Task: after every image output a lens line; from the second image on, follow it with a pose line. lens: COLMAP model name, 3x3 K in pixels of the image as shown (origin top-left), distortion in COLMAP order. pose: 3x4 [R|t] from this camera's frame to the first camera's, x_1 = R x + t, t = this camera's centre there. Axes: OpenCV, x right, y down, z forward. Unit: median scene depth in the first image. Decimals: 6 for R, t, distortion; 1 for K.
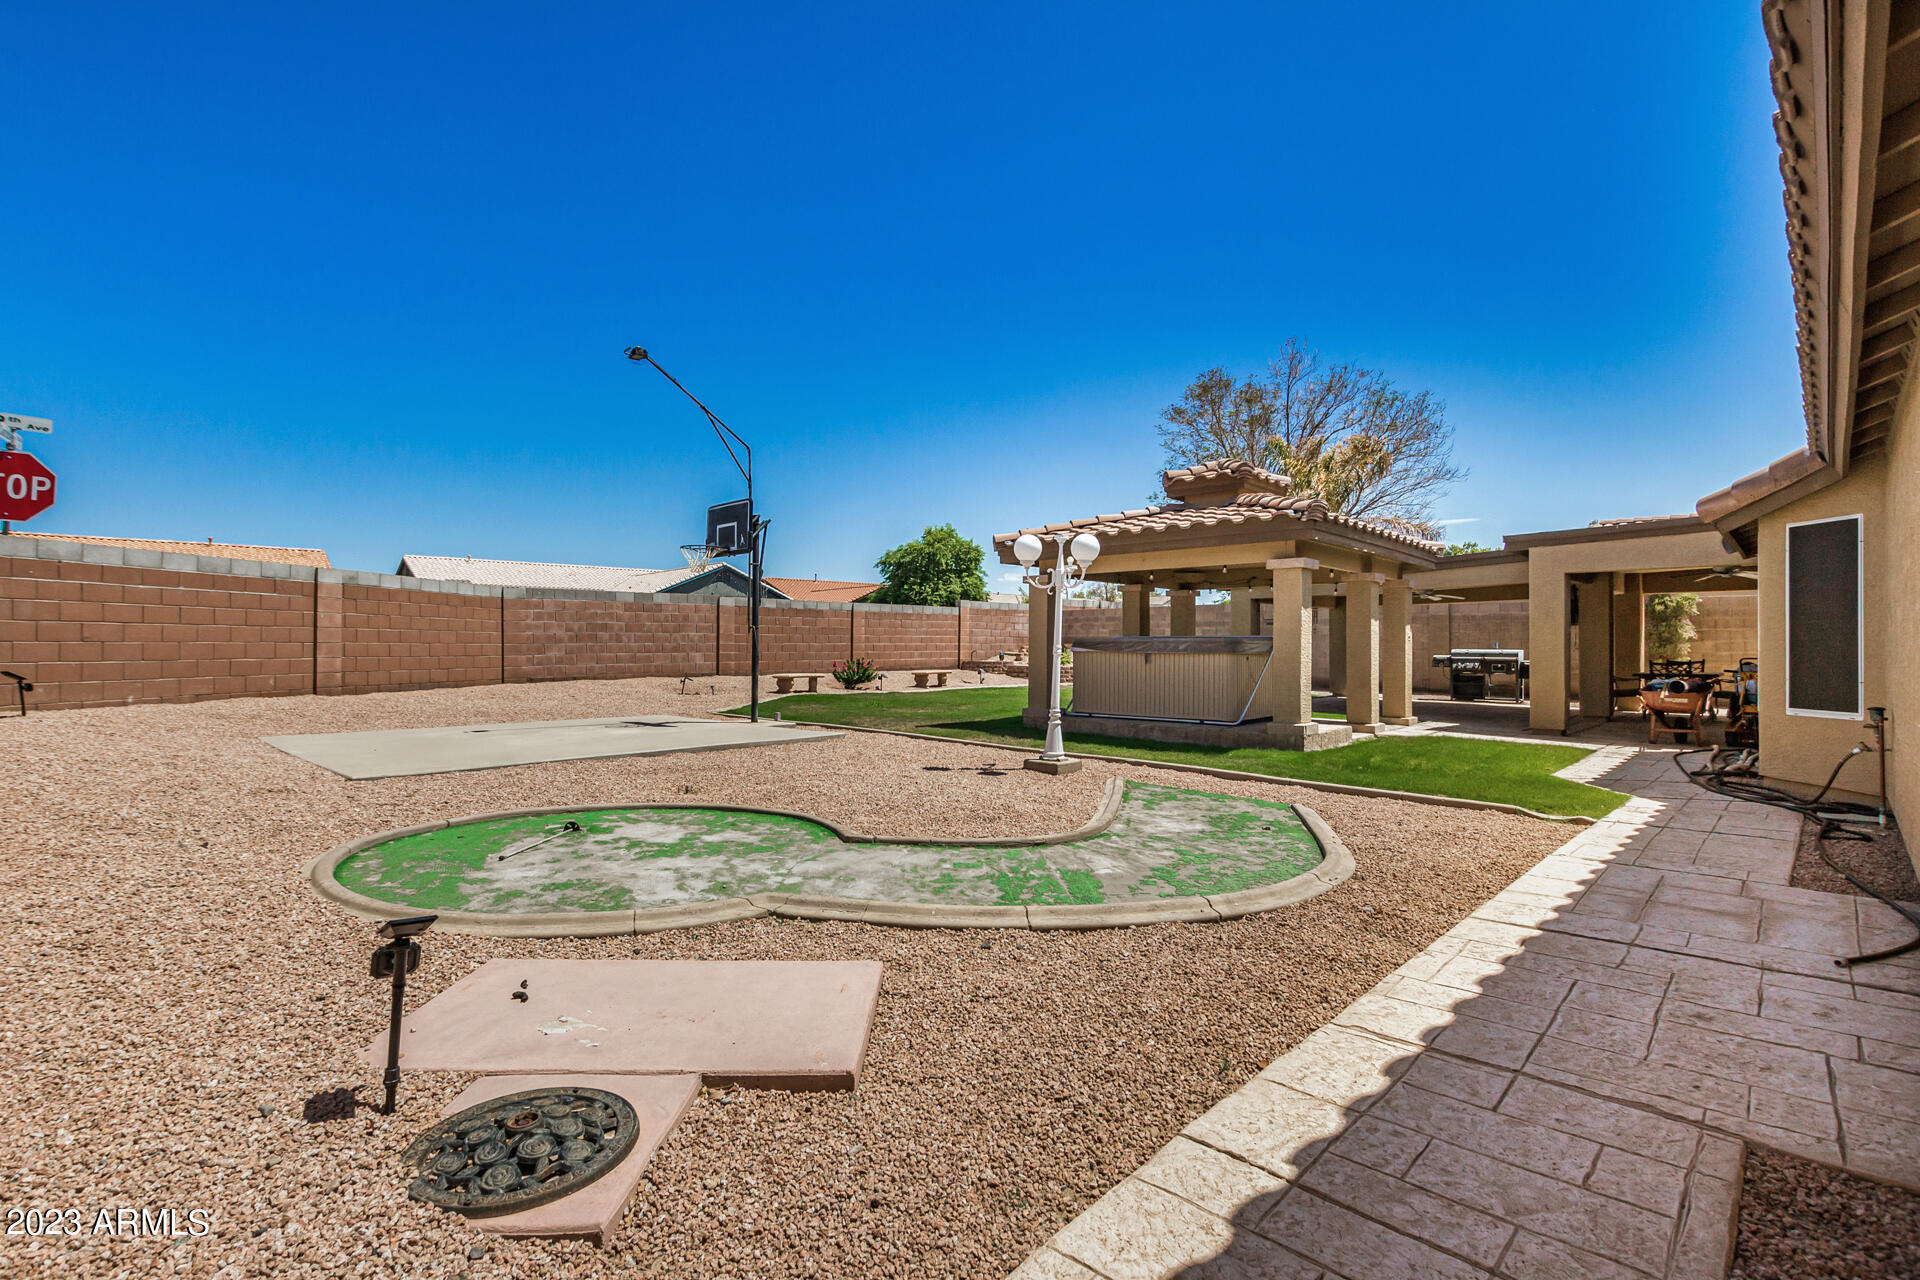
lens RADIAL K [[904.0, 0, 960.0], [0, 904.0, 640.0], [0, 0, 1]] dist [0.001990, 0.000009]
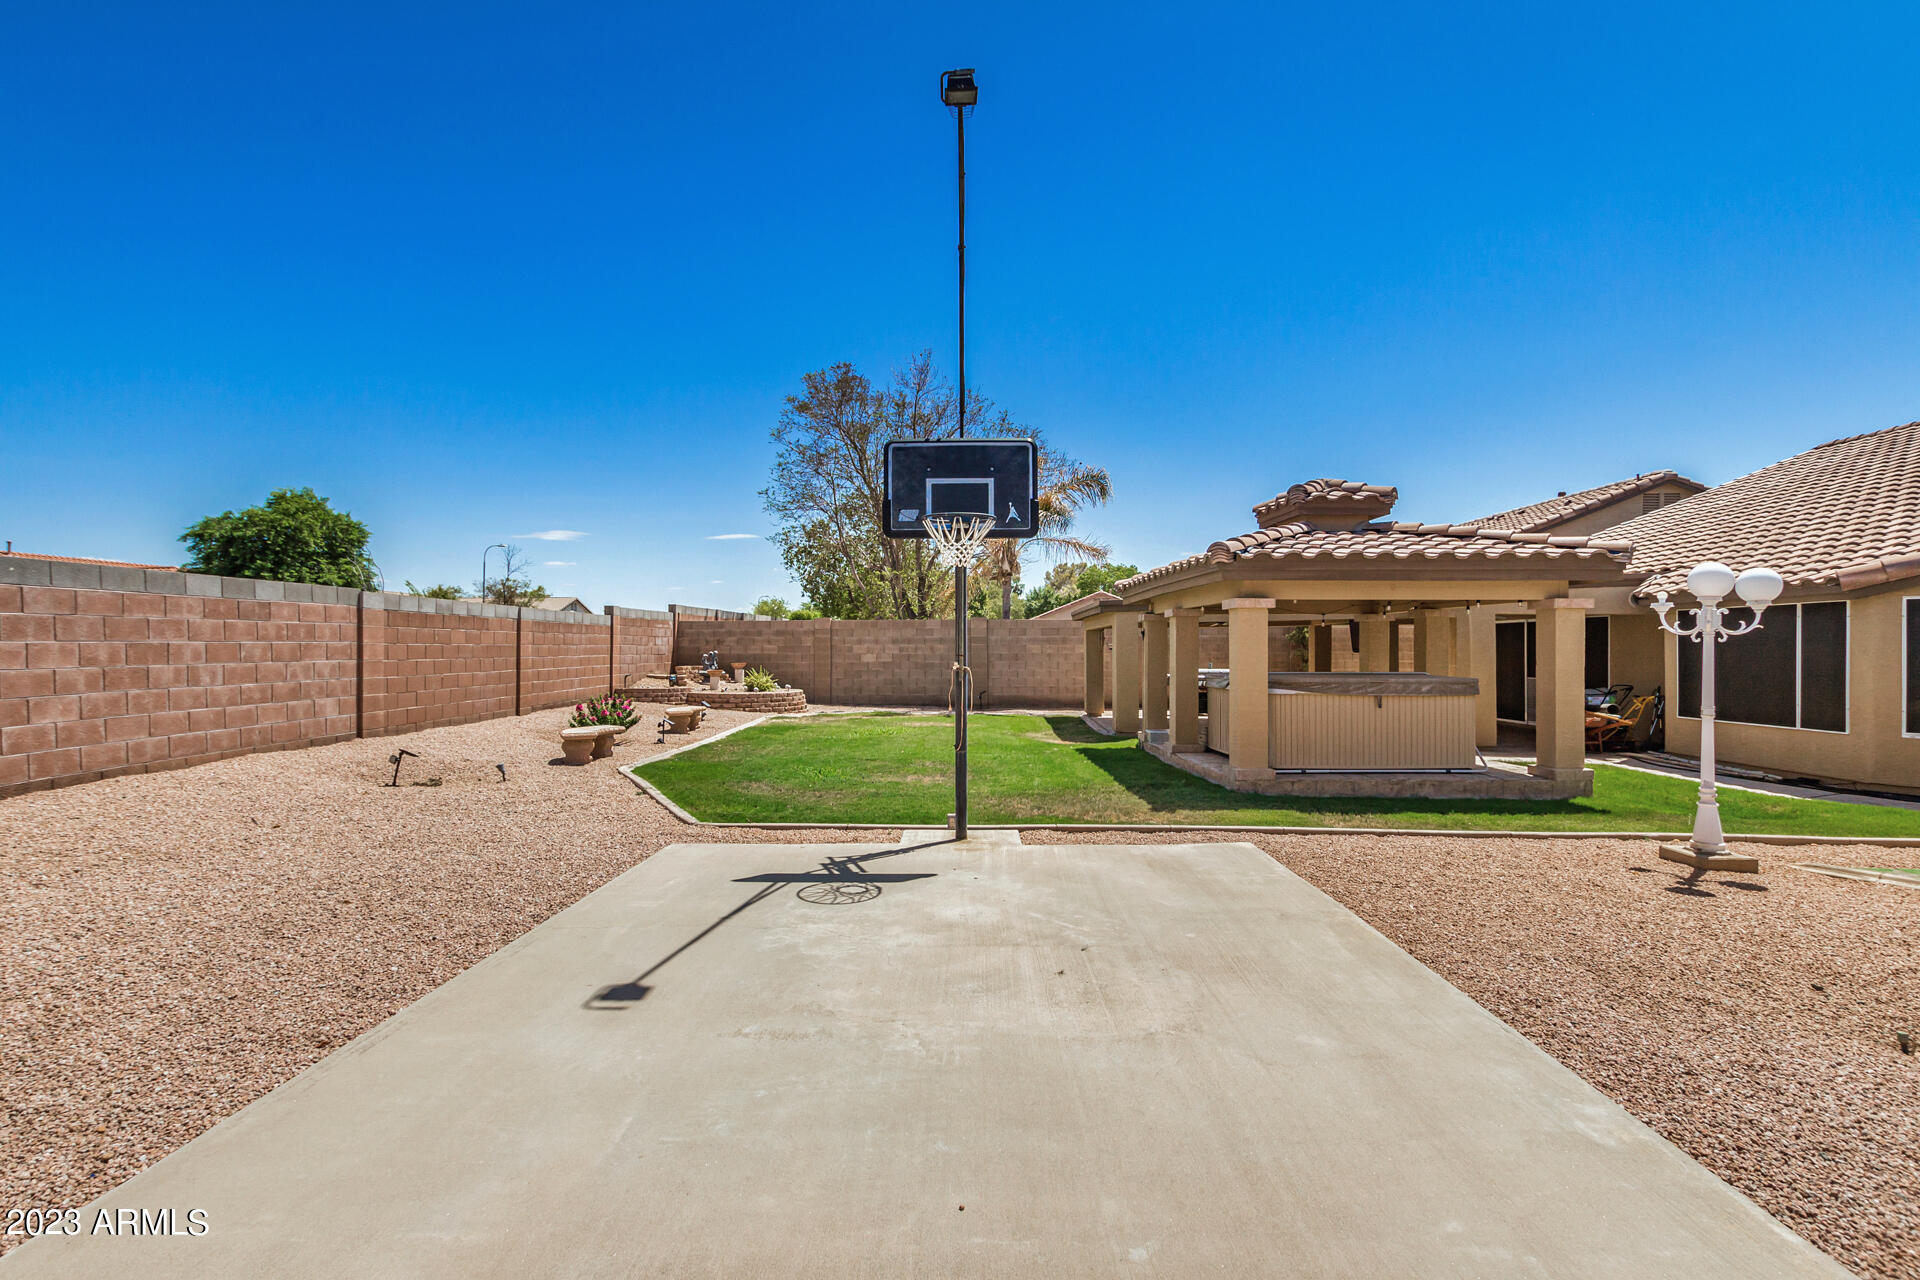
lens RADIAL K [[878.8, 0, 968.1], [0, 878.8, 647.8], [0, 0, 1]] dist [0.001895, -0.000676]
pose [[0.723063, 0.000733, 0.690782, -0.400508], [-0.004634, 0.999982, 0.003789, -0.019829], [-0.690767, -0.005941, 0.723053, 0.404447]]
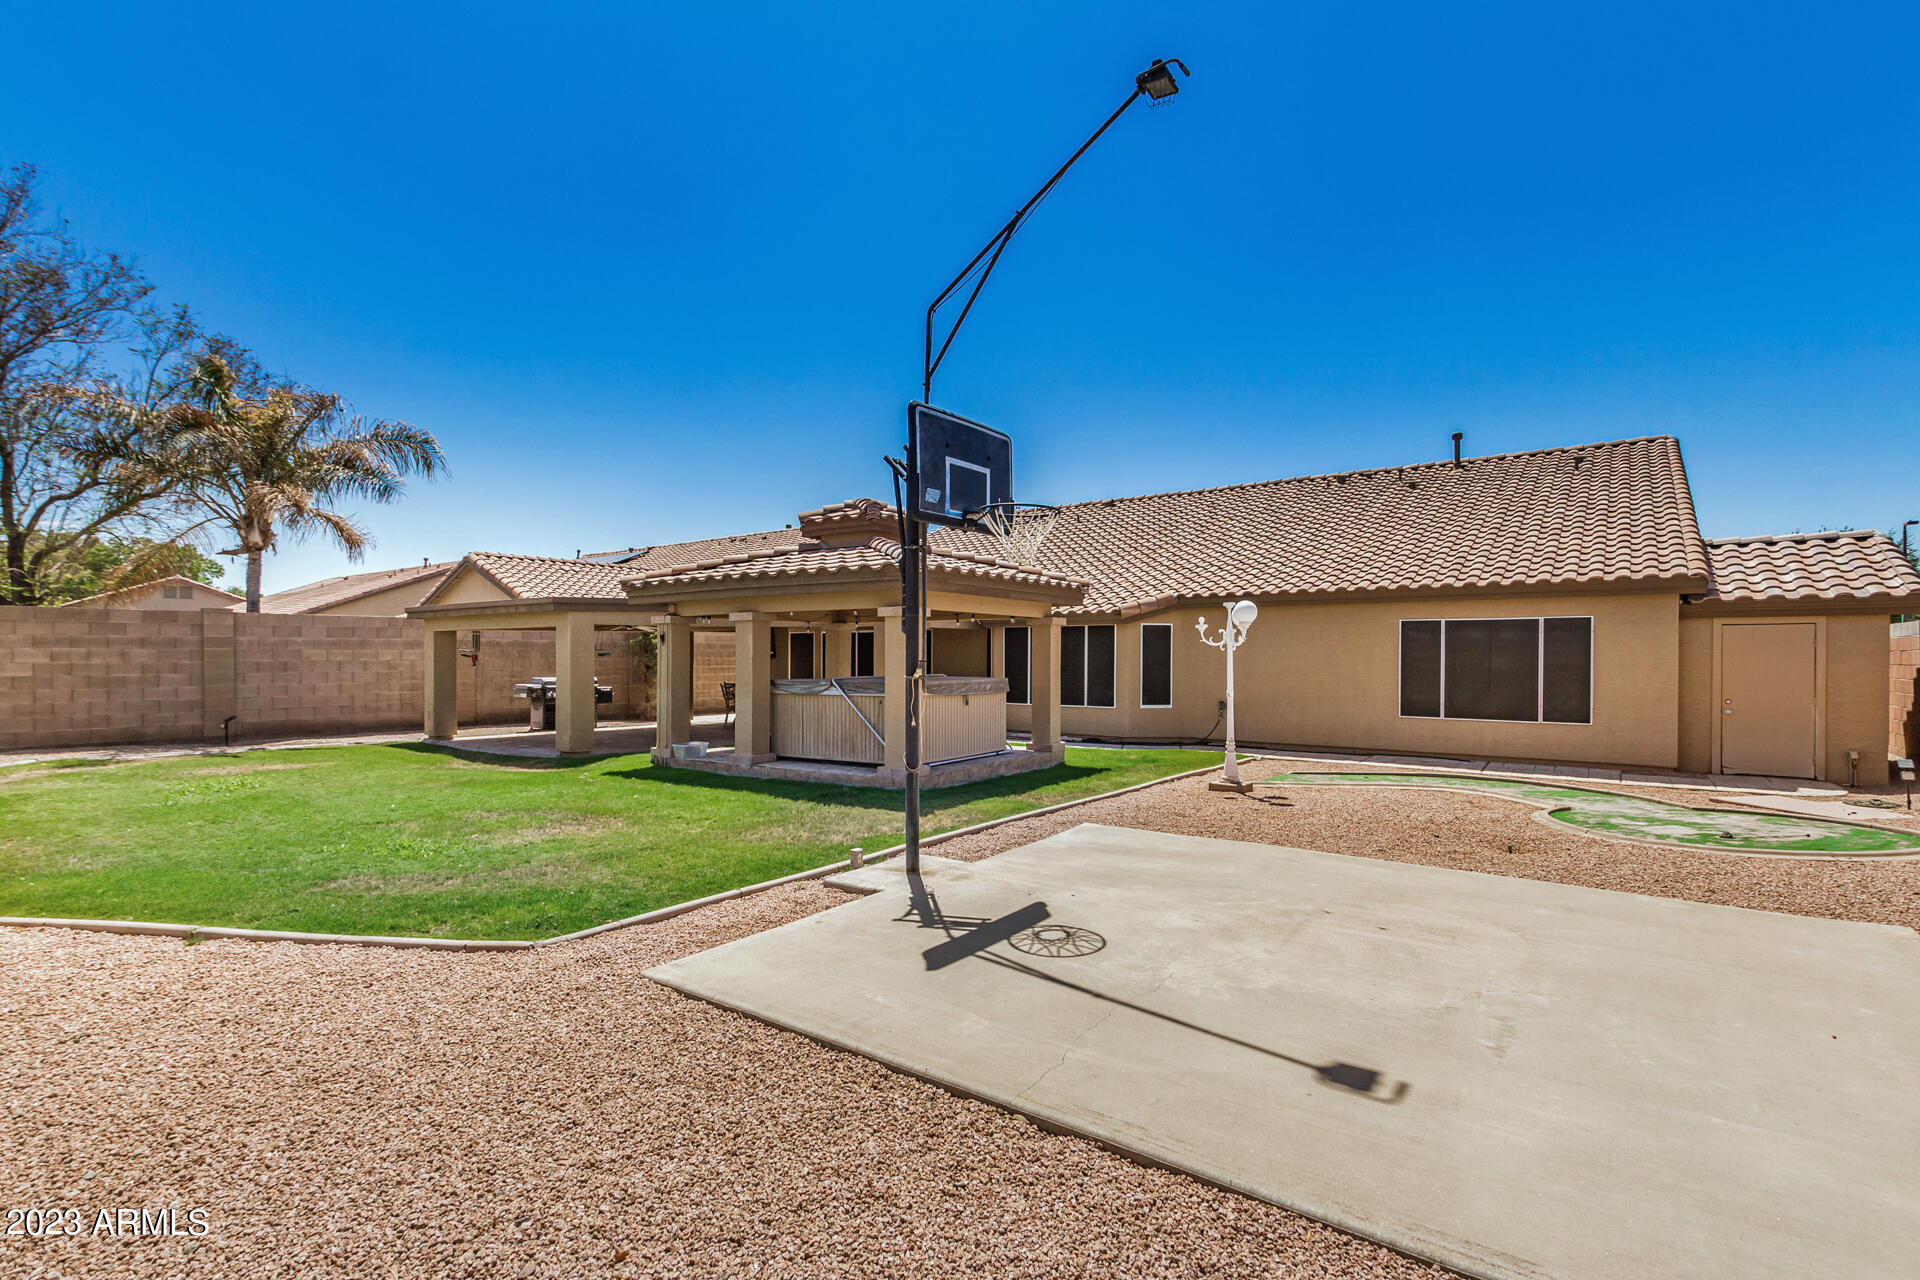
lens RADIAL K [[878.8, 0, 968.1], [0, 878.8, 647.8], [0, 0, 1]] dist [0.001895, -0.000676]
pose [[-0.141724, 0.008767, 0.989867, -0.468551], [-0.006293, 0.999933, -0.009757, -0.017044], [-0.989886, -0.007612, -0.141659, 0.695125]]
